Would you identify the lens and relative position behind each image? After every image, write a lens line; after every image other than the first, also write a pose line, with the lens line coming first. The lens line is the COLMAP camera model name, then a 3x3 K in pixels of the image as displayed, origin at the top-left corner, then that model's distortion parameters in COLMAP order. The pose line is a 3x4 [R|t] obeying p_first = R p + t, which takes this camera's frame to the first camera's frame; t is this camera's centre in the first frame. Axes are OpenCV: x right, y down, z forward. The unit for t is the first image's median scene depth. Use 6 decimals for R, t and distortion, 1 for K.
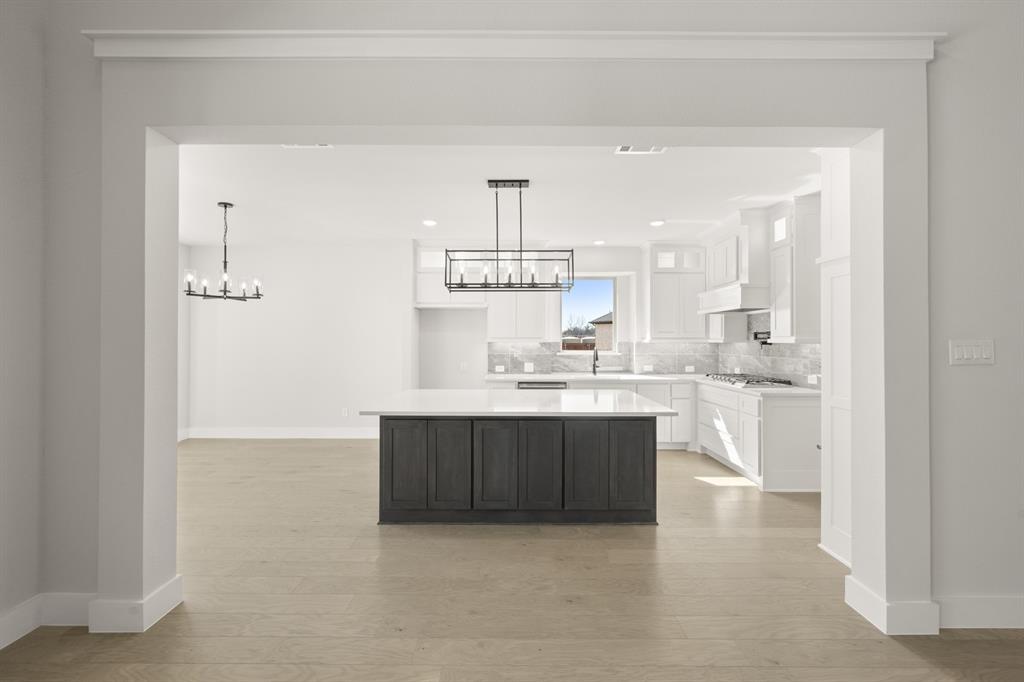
lens RADIAL K [[403.1, 0, 514.0], [0, 403.1, 339.0], [0, 0, 1]] dist [0.000249, -0.000082]
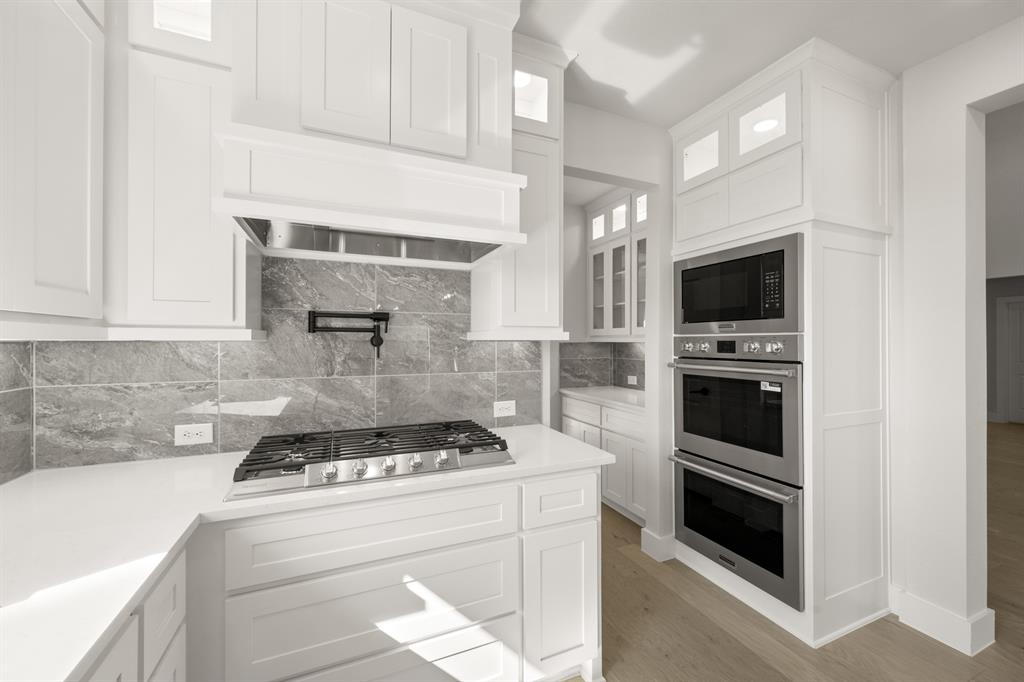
lens RADIAL K [[403.1, 0, 514.0], [0, 403.1, 339.0], [0, 0, 1]] dist [0.000249, -0.000082]
pose [[-0.391581, 0.002660, 0.920140, 0.192734], [-0.003559, 0.999984, -0.004406, 0.008520], [-0.920137, -0.005000, -0.391566, 0.944171]]
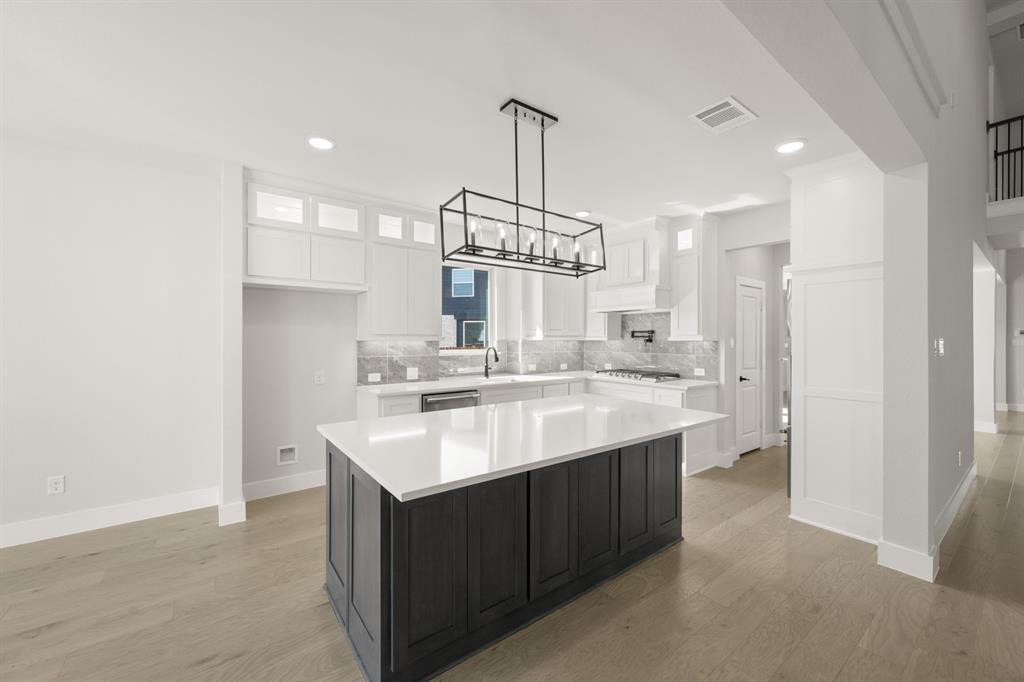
lens RADIAL K [[403.1, 0, 514.0], [0, 403.1, 339.0], [0, 0, 1]] dist [0.000249, -0.000082]
pose [[0.796755, -0.000261, 0.604303, -0.310863], [-0.002979, 0.999986, 0.004359, 0.001340], [-0.604295, -0.005274, 0.796743, 0.310590]]
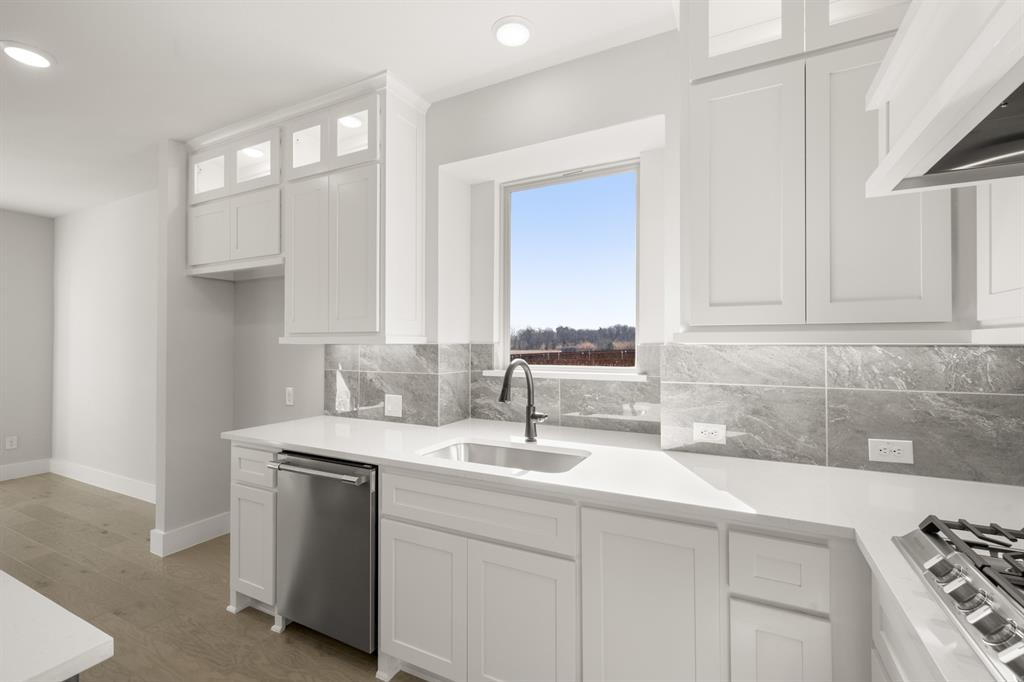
lens RADIAL K [[450.2, 0, 514.7], [0, 450.2, 339.7], [0, 0, 1]] dist [0.000266, 0.000243]
pose [[0.890965, -0.005208, -0.454042, 0.406402], [0.002115, 0.999971, -0.007318, 0.008072], [0.454067, 0.005560, 0.890950, 0.737116]]
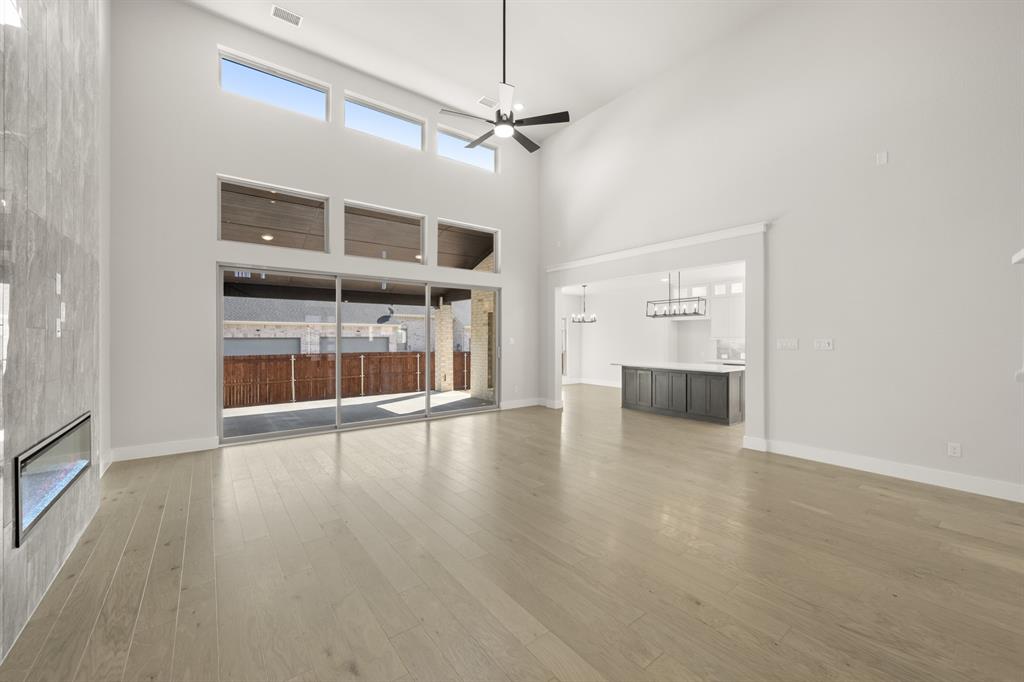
lens RADIAL K [[403.1, 0, 514.0], [0, 403.1, 339.0], [0, 0, 1]] dist [0.000249, -0.000082]
pose [[0.608374, 0.000809, -0.793650, 0.829391], [0.004181, 0.999982, 0.004224, -0.006296], [0.793640, -0.005888, 0.608360, -0.726590]]
